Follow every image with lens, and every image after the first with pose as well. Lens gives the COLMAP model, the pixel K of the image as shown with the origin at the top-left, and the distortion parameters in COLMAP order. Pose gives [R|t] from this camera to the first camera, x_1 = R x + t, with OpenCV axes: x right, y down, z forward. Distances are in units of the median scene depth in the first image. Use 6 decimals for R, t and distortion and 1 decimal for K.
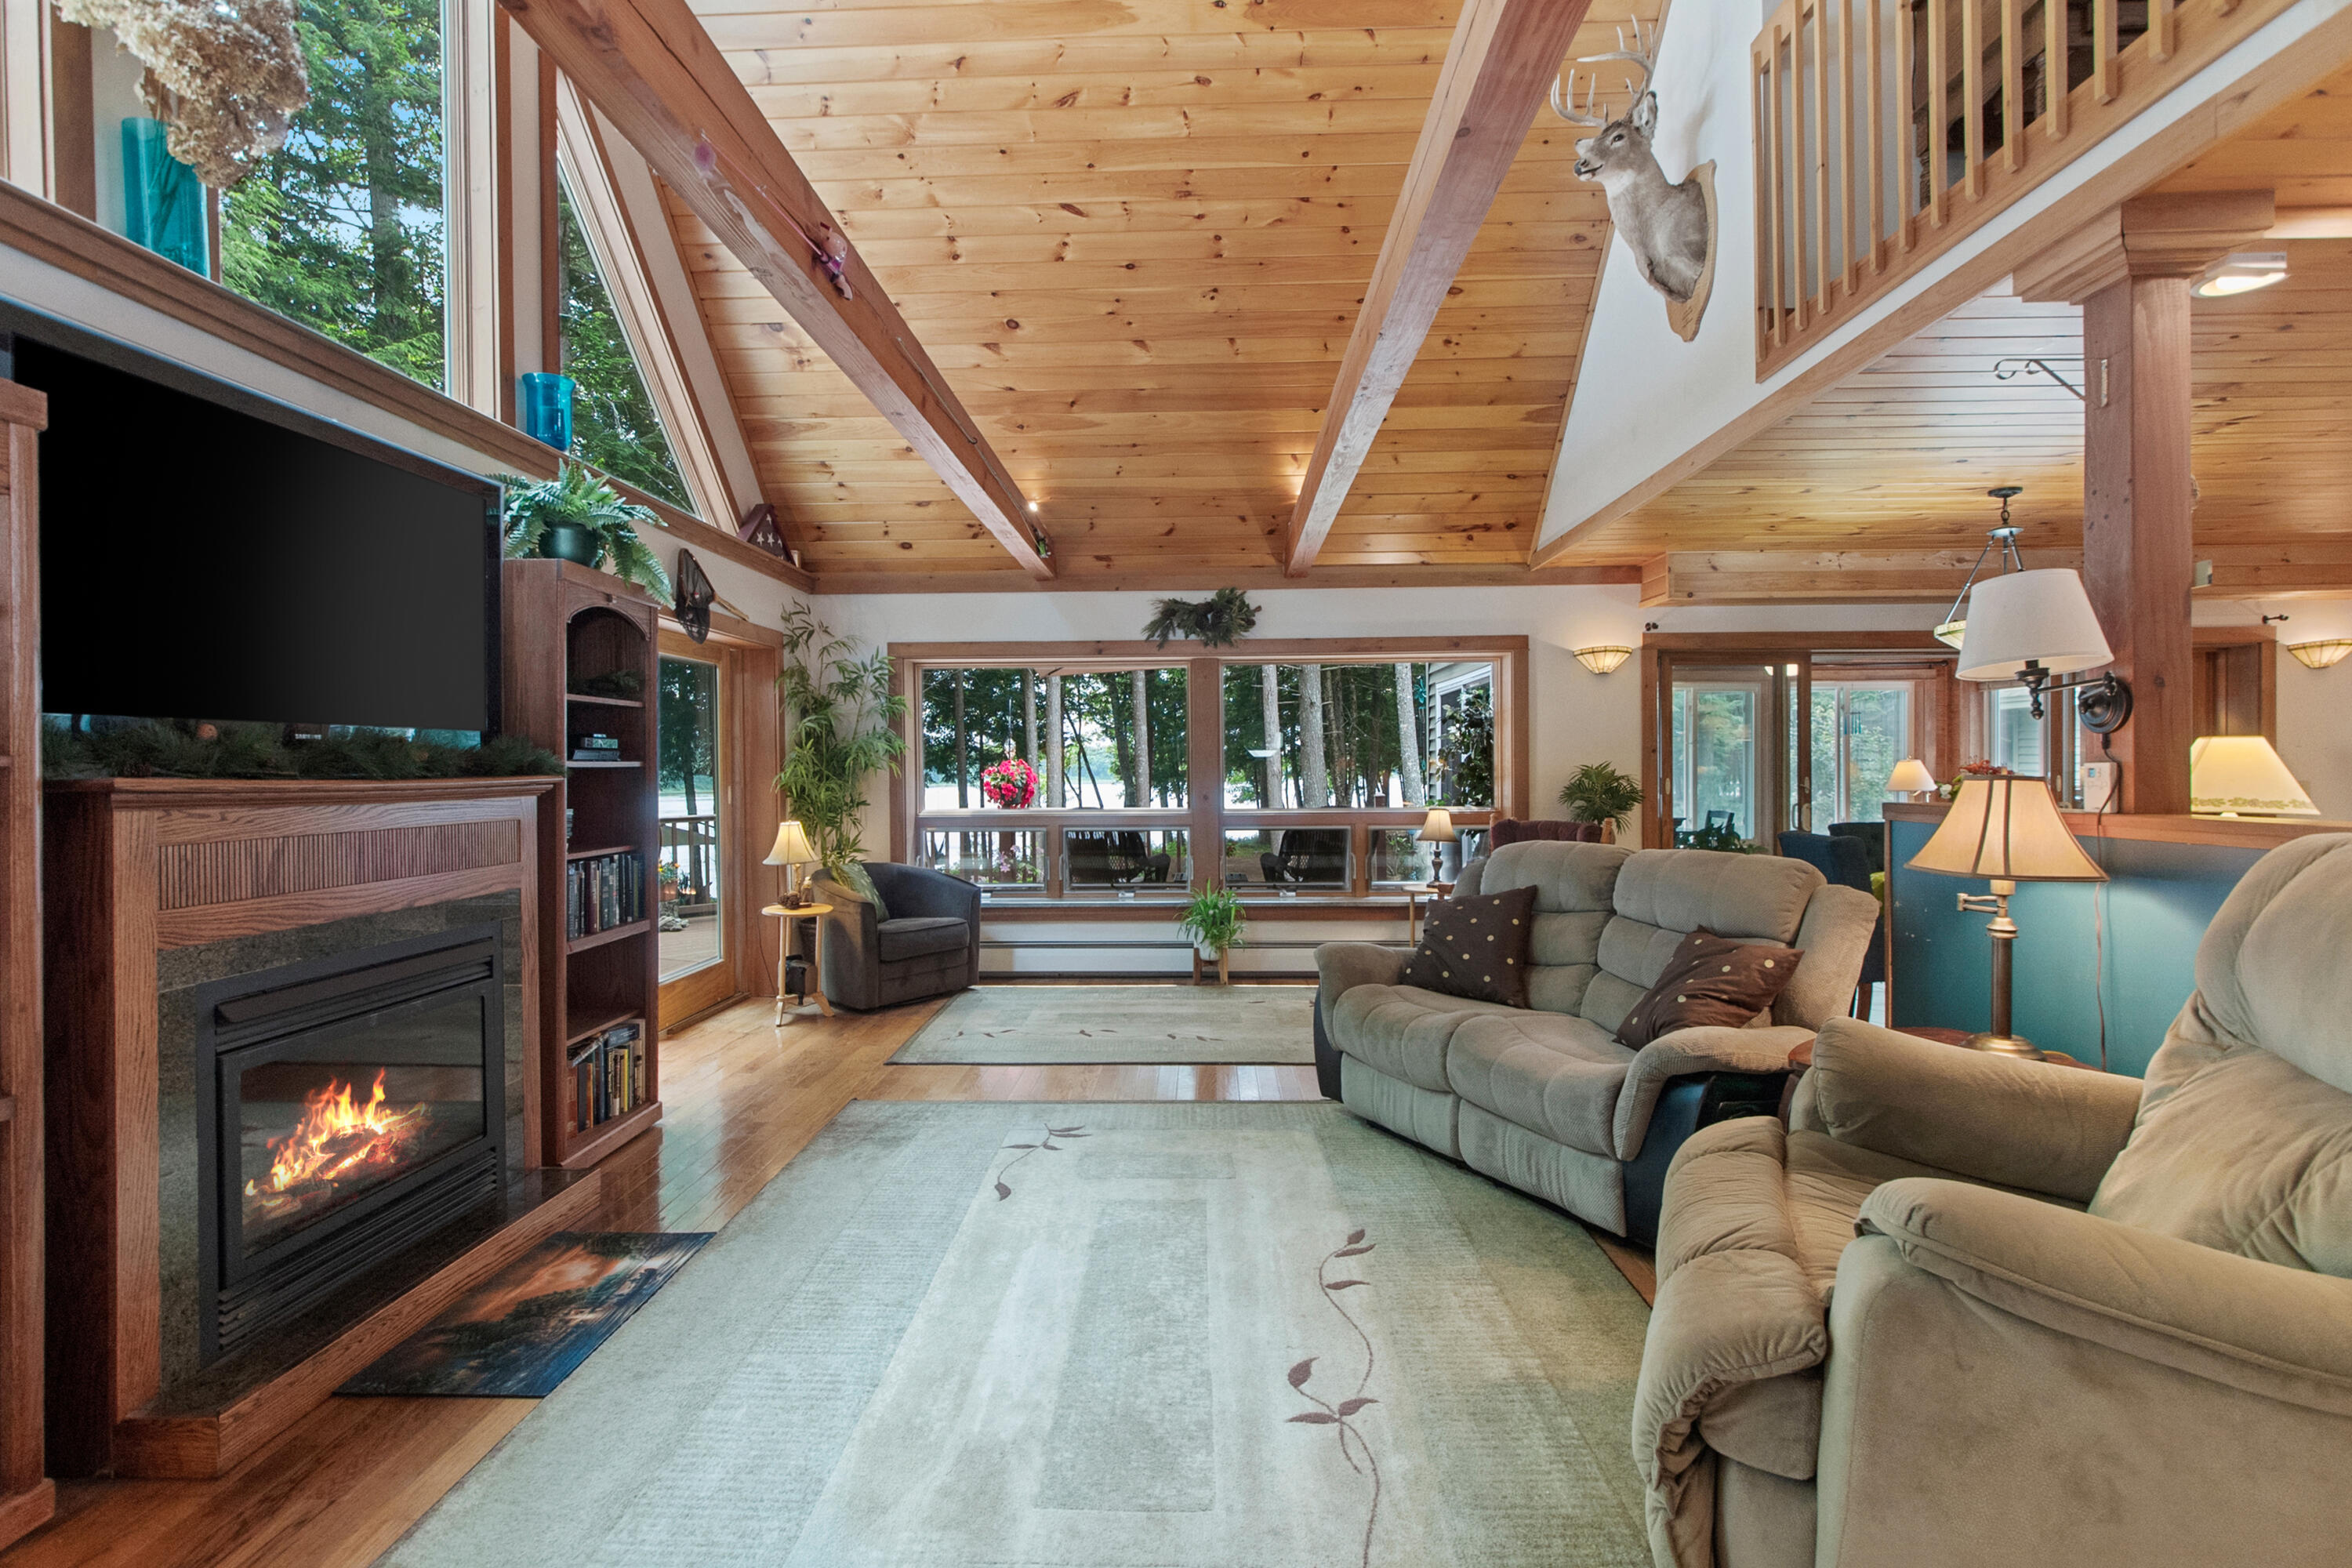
lens RADIAL K [[1069.1, 0, 1174.8], [0, 1069.1, 781.0], [0, 0, 1]] dist [-0.003929, -0.000630]
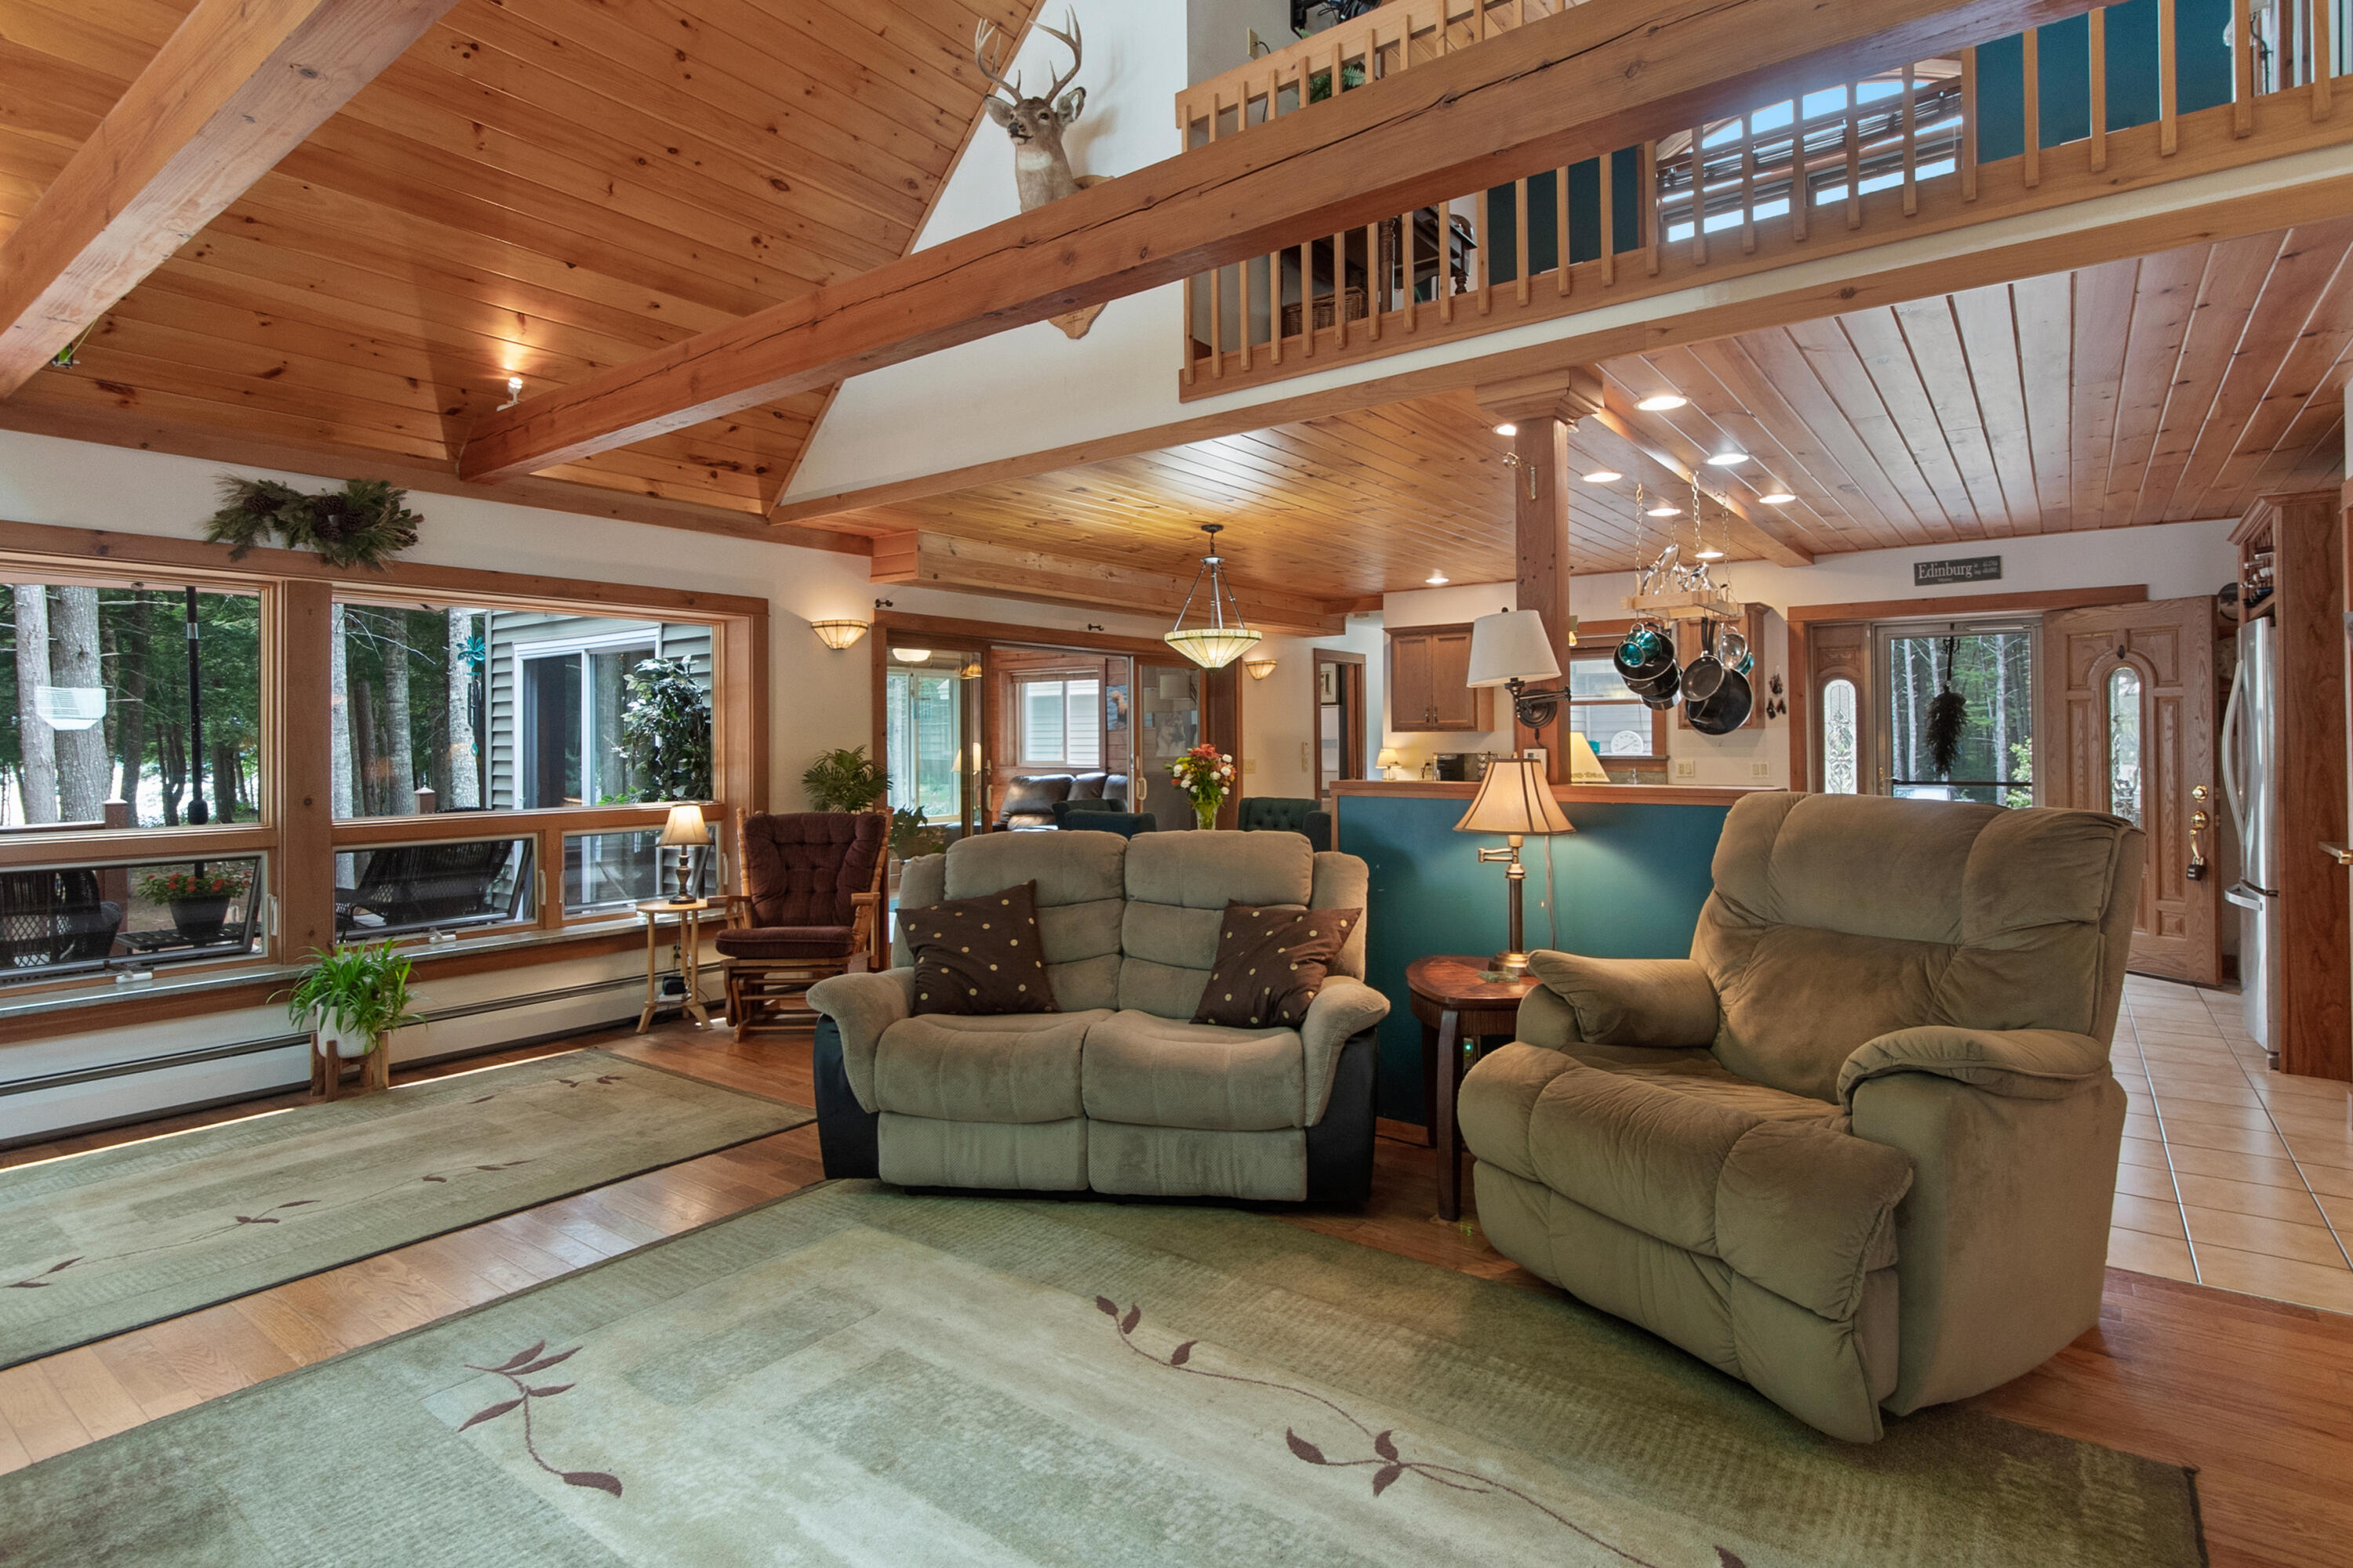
lens RADIAL K [[1181.7, 0, 1178.7], [0, 1181.7, 729.3], [0, 0, 1]] dist [-0.001845, -0.001883]
pose [[0.571839, 0.012541, 0.820270, -0.304064], [0.012430, 0.999636, -0.023949, -0.004858], [-0.820271, 0.023891, 0.571475, 0.213922]]
